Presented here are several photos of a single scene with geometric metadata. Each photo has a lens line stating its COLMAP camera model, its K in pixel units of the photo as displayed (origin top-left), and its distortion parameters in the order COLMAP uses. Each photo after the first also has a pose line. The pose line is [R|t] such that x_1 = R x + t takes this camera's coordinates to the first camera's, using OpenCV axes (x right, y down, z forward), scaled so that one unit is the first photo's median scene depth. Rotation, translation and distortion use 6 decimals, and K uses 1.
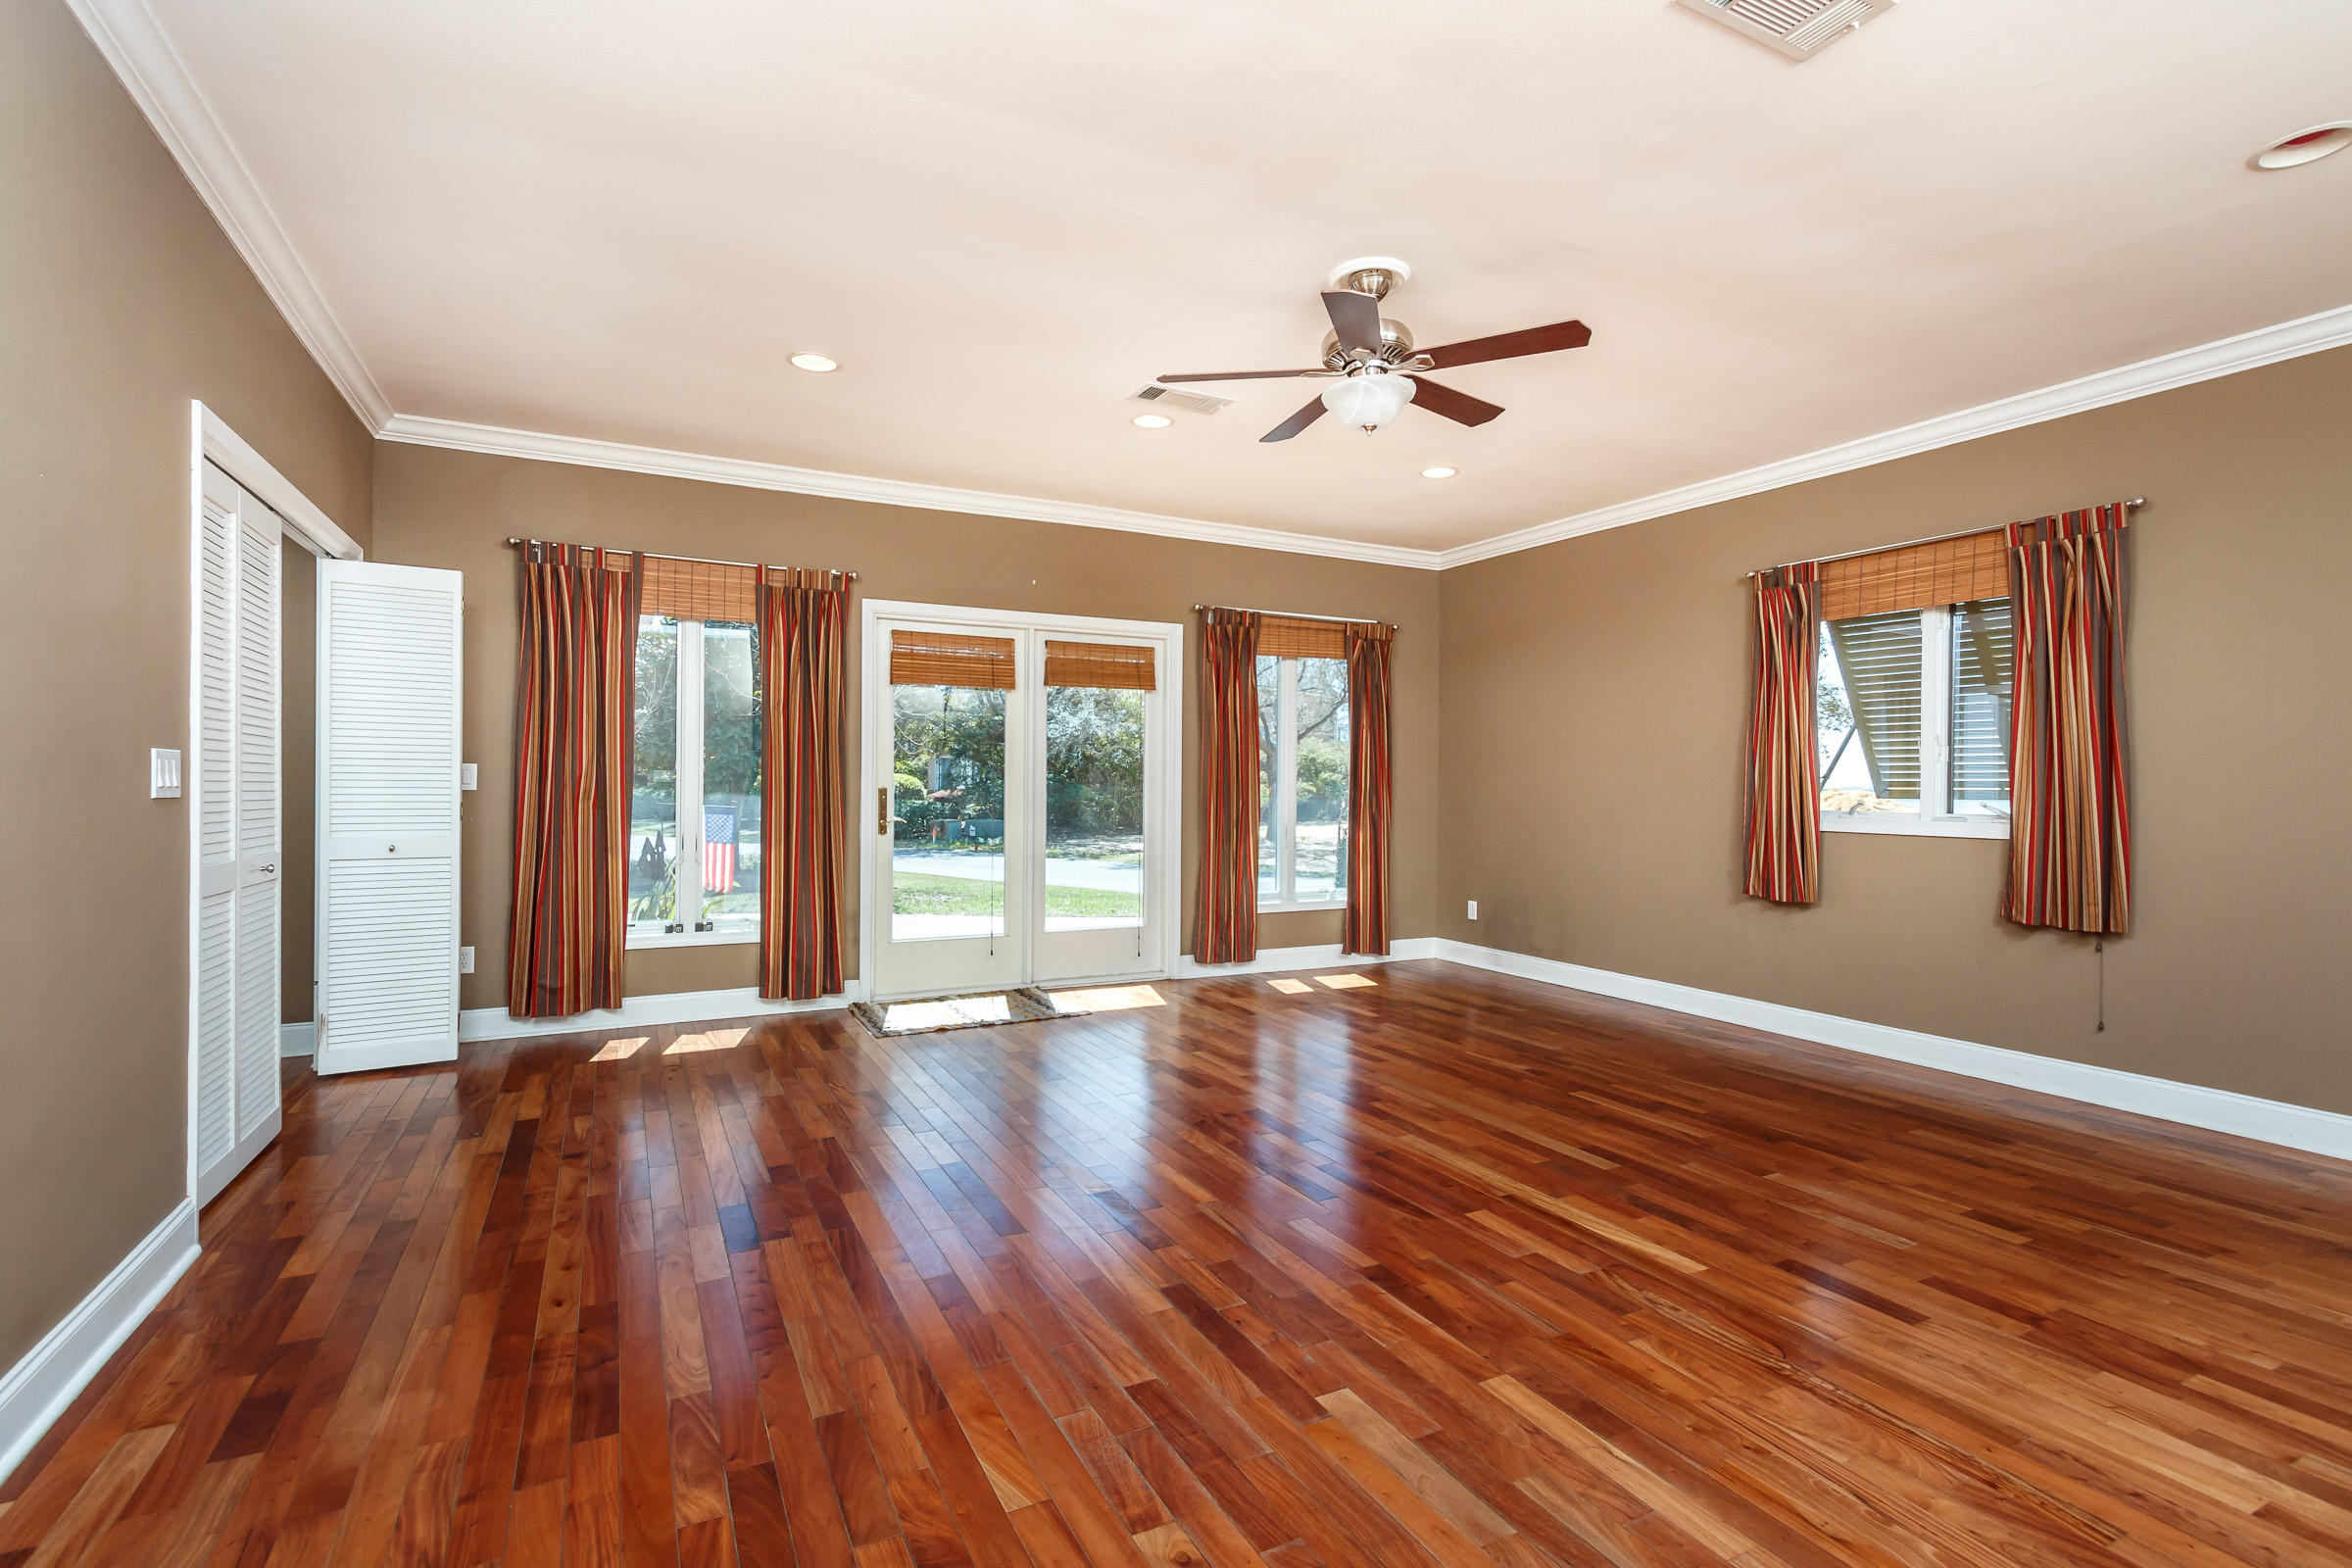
lens RADIAL K [[1092.6, 0, 1174.0], [0, 1092.6, 789.6], [0, 0, 1]] dist [0.016101, 0.000031]
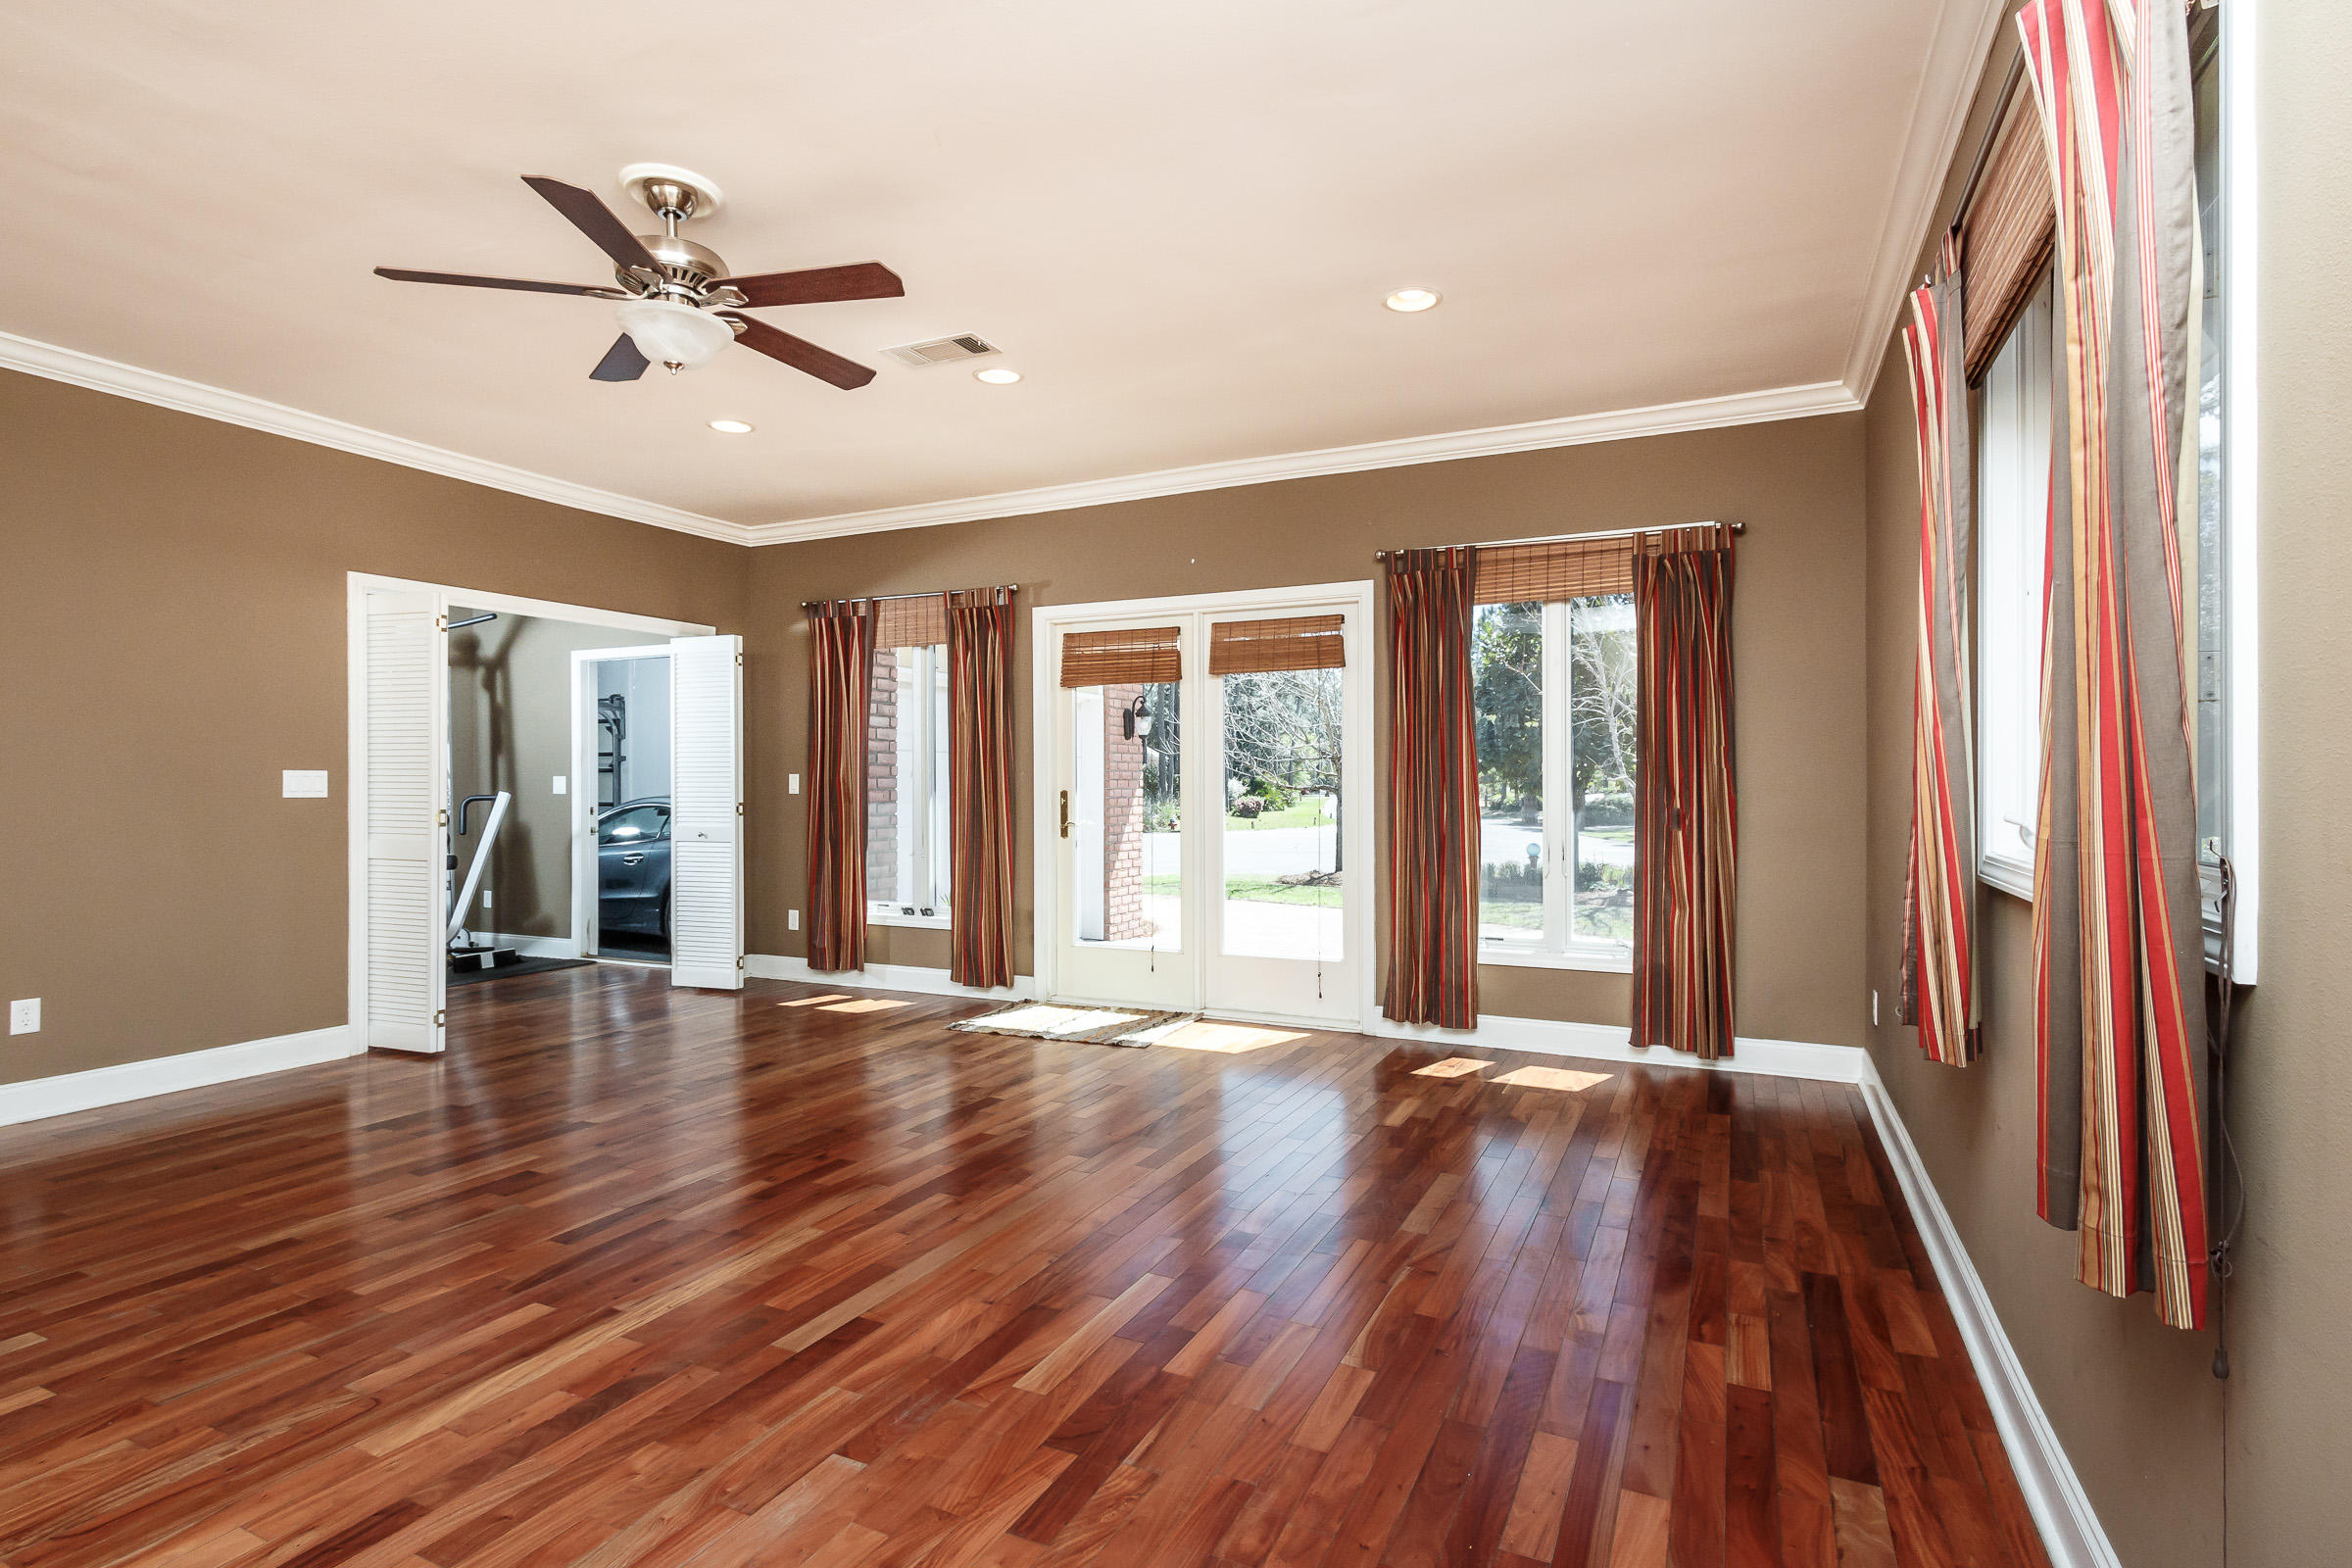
lens RADIAL K [[1148.0, 0, 1177.0], [0, 1148.0, 778.8], [0, 0, 1]] dist [-0.000755, -0.000217]
pose [[0.604161, -0.013323, -0.796751, 0.645604], [0.000878, 0.999871, -0.016053, 0.004271], [0.796862, 0.008999, 0.604094, 0.444506]]
